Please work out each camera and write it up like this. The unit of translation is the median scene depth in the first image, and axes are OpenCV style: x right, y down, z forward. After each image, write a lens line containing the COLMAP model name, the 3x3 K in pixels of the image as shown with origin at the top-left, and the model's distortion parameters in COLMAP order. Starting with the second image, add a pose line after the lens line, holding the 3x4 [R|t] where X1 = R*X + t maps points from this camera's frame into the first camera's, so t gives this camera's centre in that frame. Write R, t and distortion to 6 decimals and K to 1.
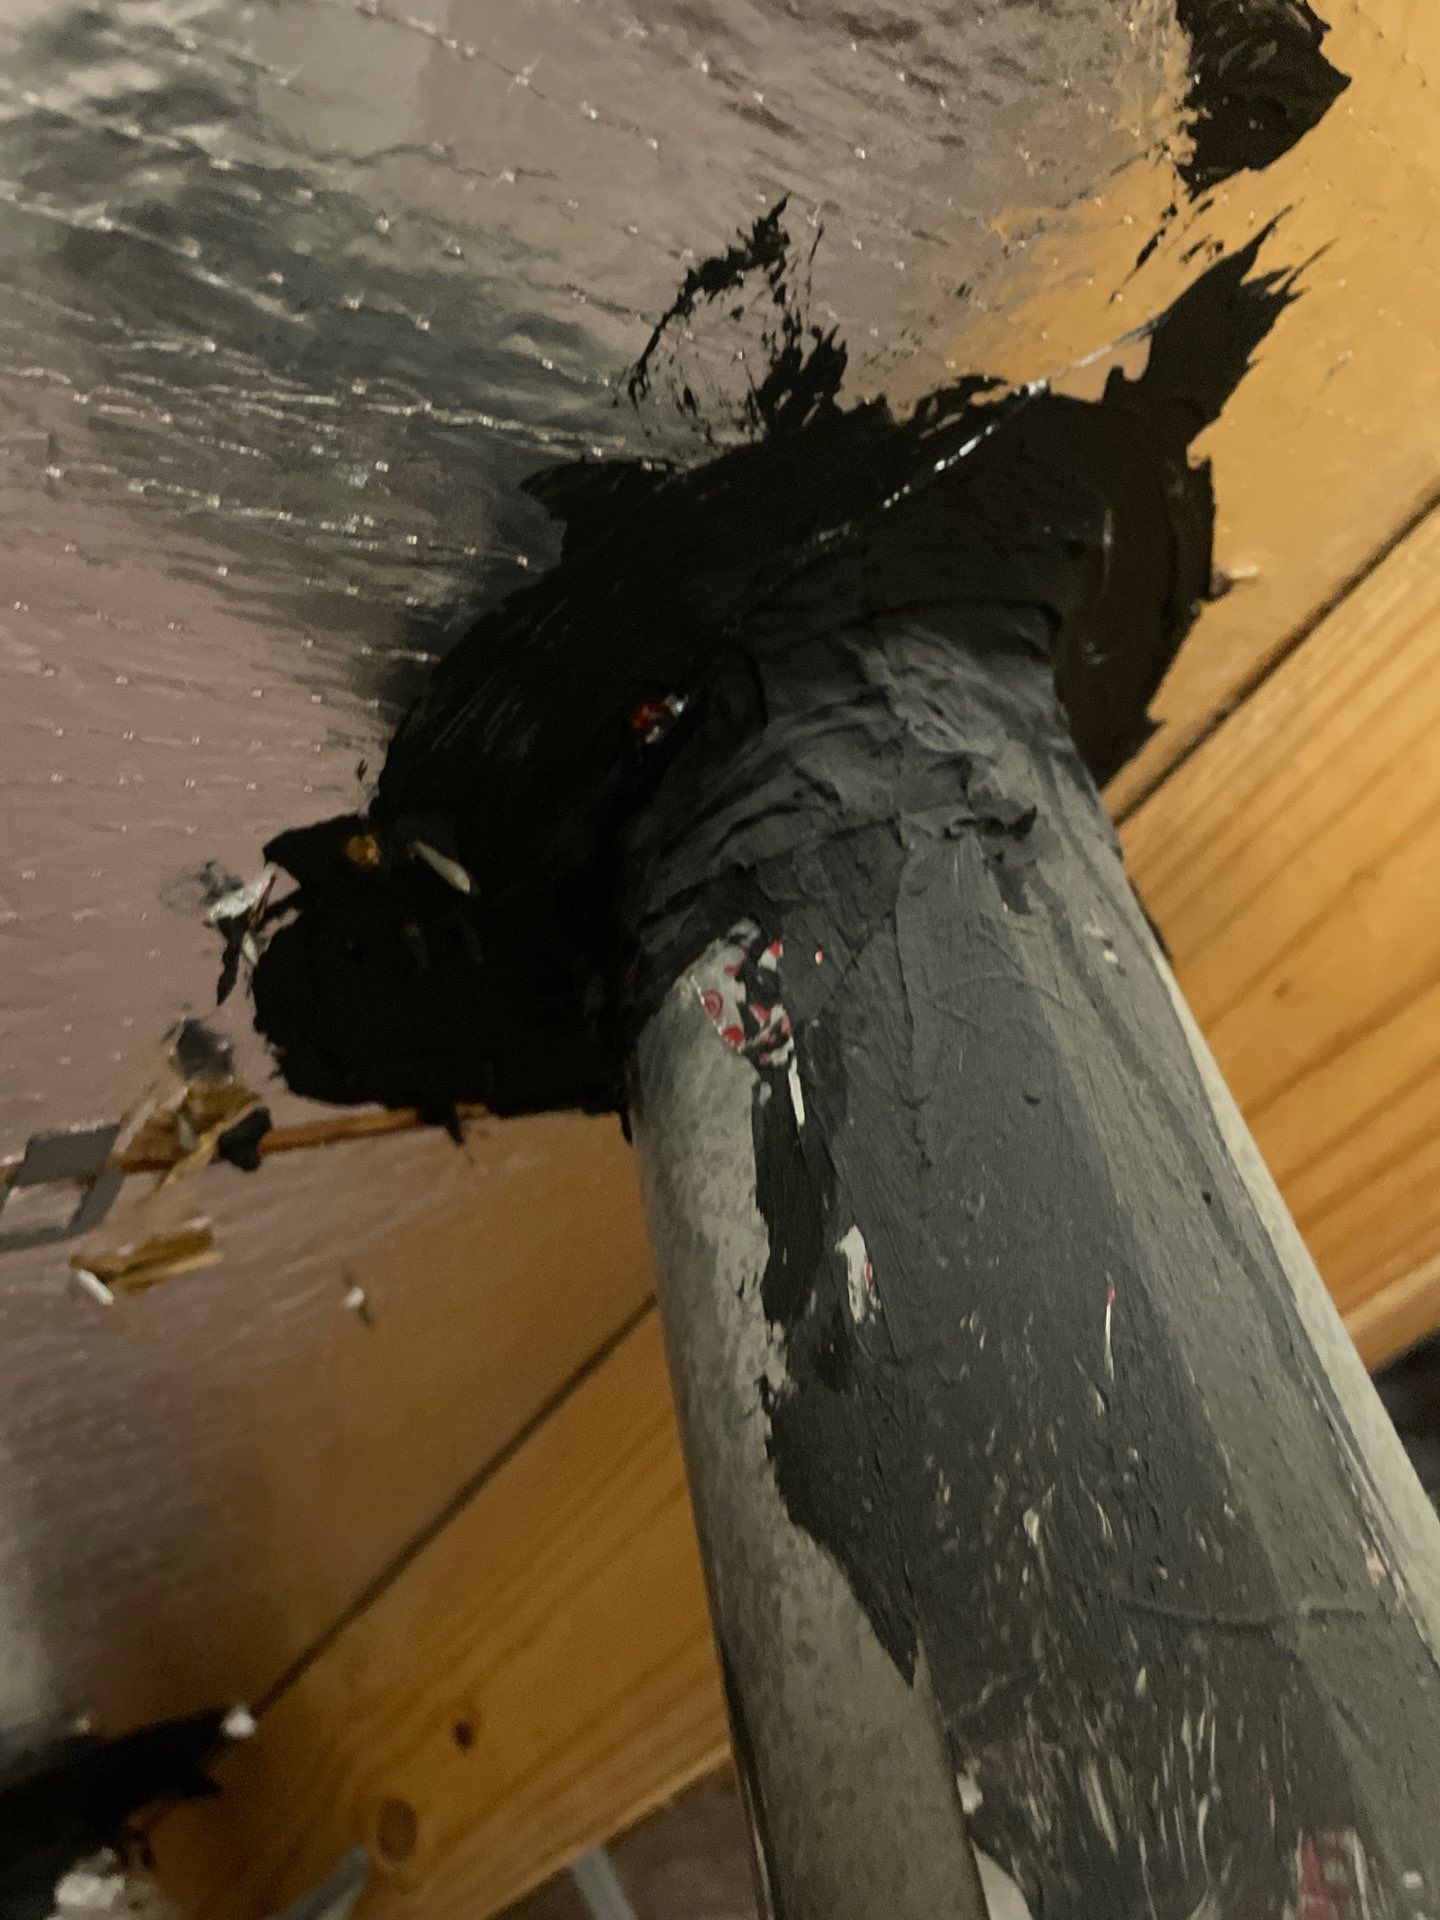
lens RADIAL K [[1481.2, 0, 731.7], [0, 1481.2, 961.9], [0, 0, 1]] dist [0.025502, -0.020986]
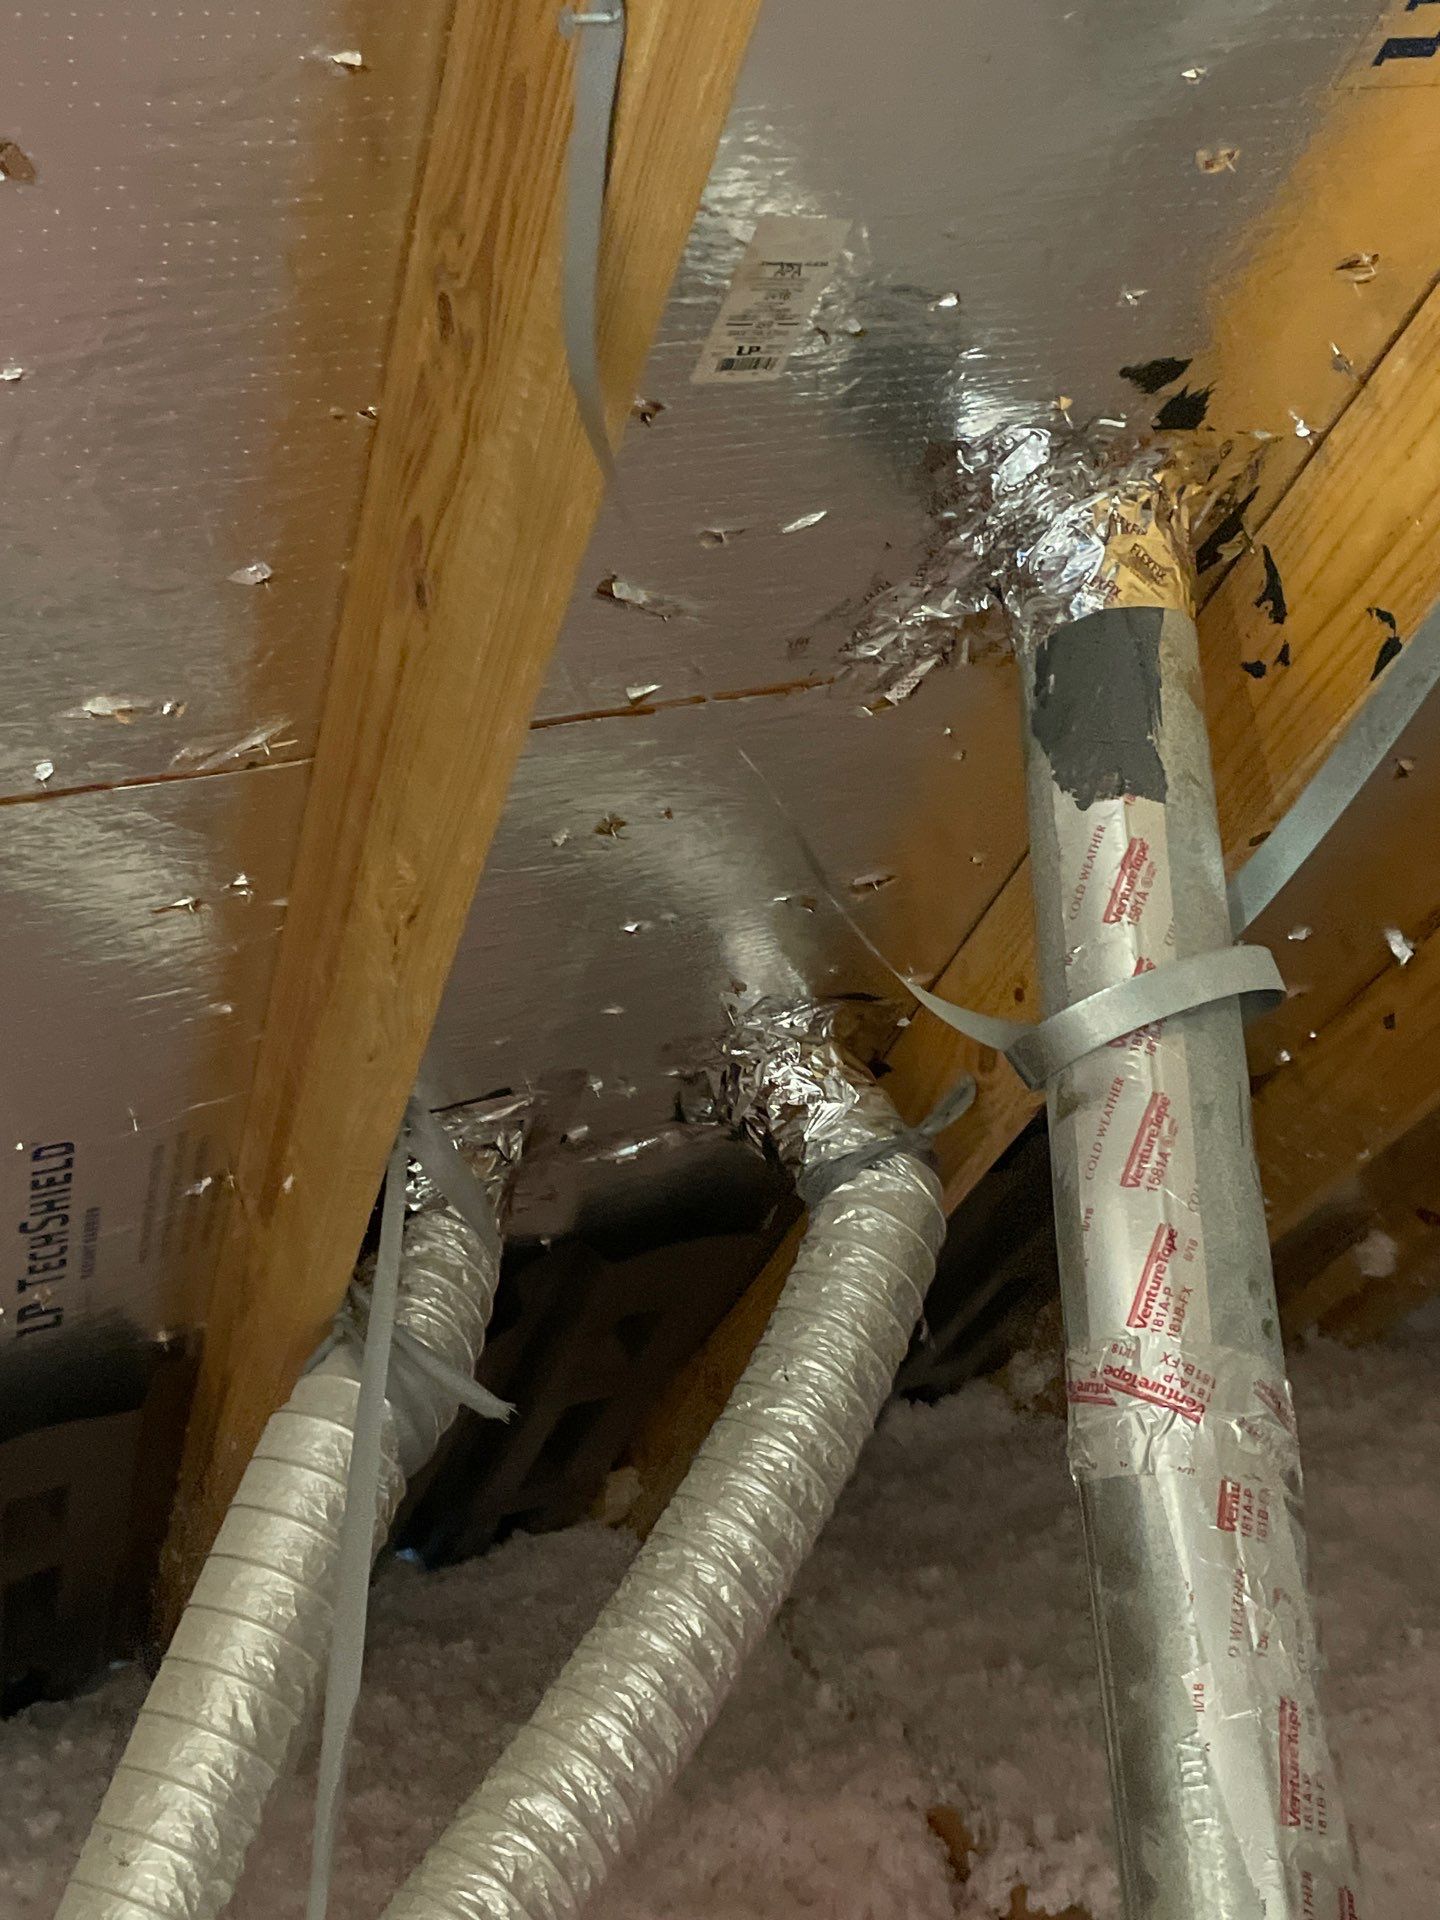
lens RADIAL K [[2140.1, 0, 707.6], [0, 2140.1, 953.2], [0, 0, 1]] dist [0.111007, 0.000000]
pose [[0.929791, 0.018205, -0.367637, 1.261392], [0.058680, 0.978672, 0.196870, -0.269318], [0.363380, -0.204621, 0.908892, -4.493538]]
